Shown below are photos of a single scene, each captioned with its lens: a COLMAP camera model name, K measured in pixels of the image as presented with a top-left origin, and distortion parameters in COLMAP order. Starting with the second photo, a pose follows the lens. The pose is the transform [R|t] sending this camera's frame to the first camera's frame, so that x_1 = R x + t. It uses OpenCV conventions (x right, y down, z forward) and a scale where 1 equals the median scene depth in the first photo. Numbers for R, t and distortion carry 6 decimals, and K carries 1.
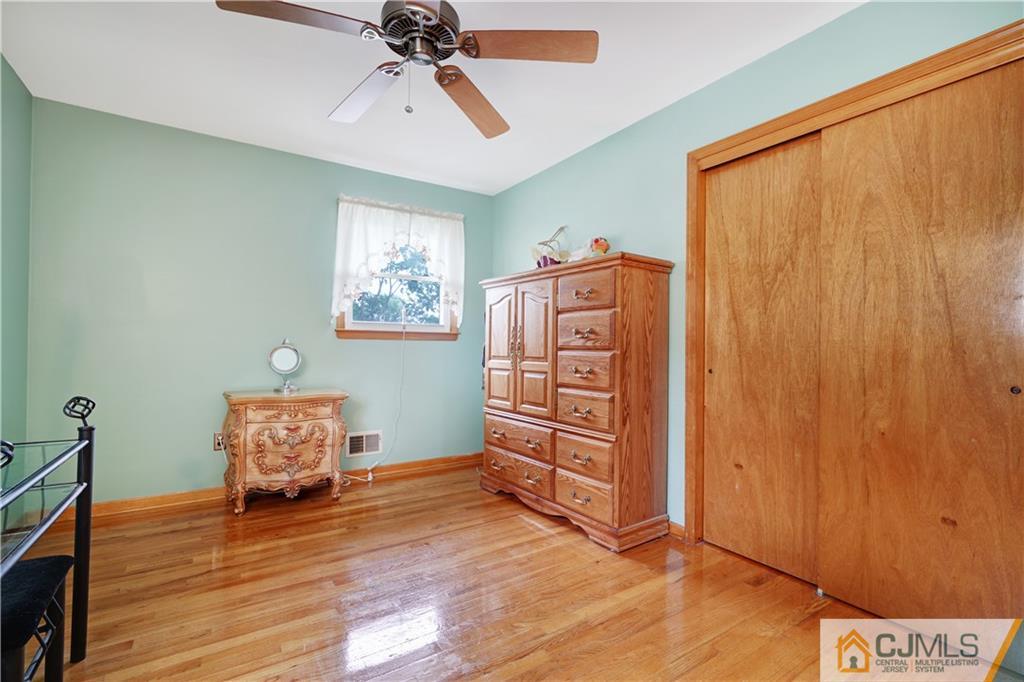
lens RADIAL K [[459.0, 0, 514.8], [0, 459.0, 340.7], [0, 0, 1]] dist [-0.004932, 0.003602]
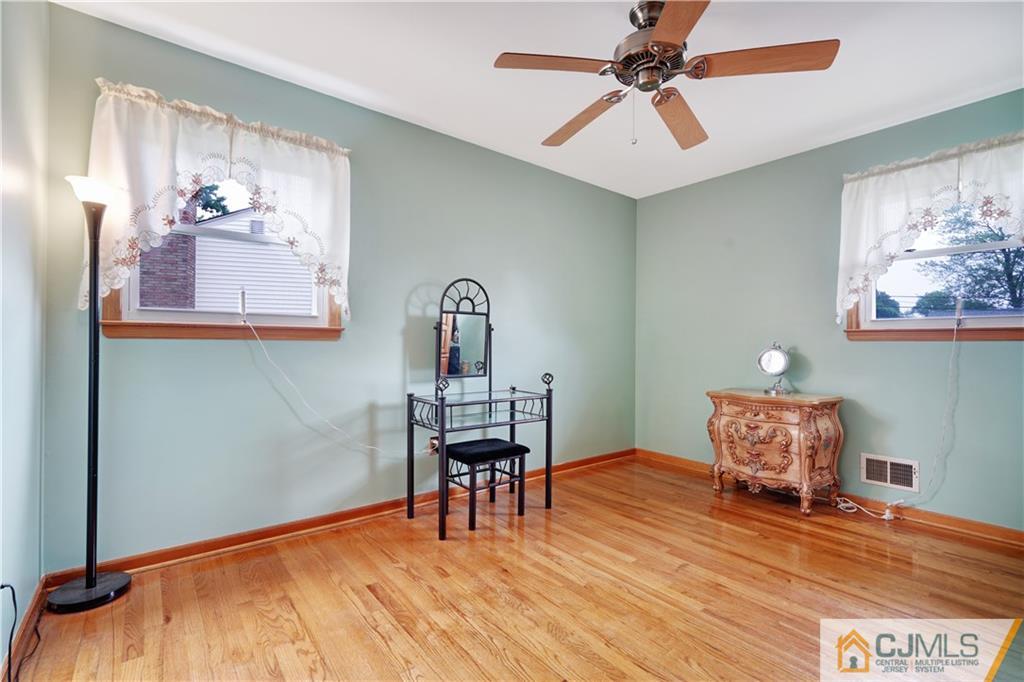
lens RADIAL K [[471.2, 0, 514.8], [0, 471.2, 339.2], [0, 0, 1]] dist [-0.000896, 0.000279]
pose [[0.083660, -0.024051, -0.996204, 0.537070], [0.005568, 0.999704, -0.023668, 0.012167], [0.996479, -0.003567, 0.083769, 0.353420]]
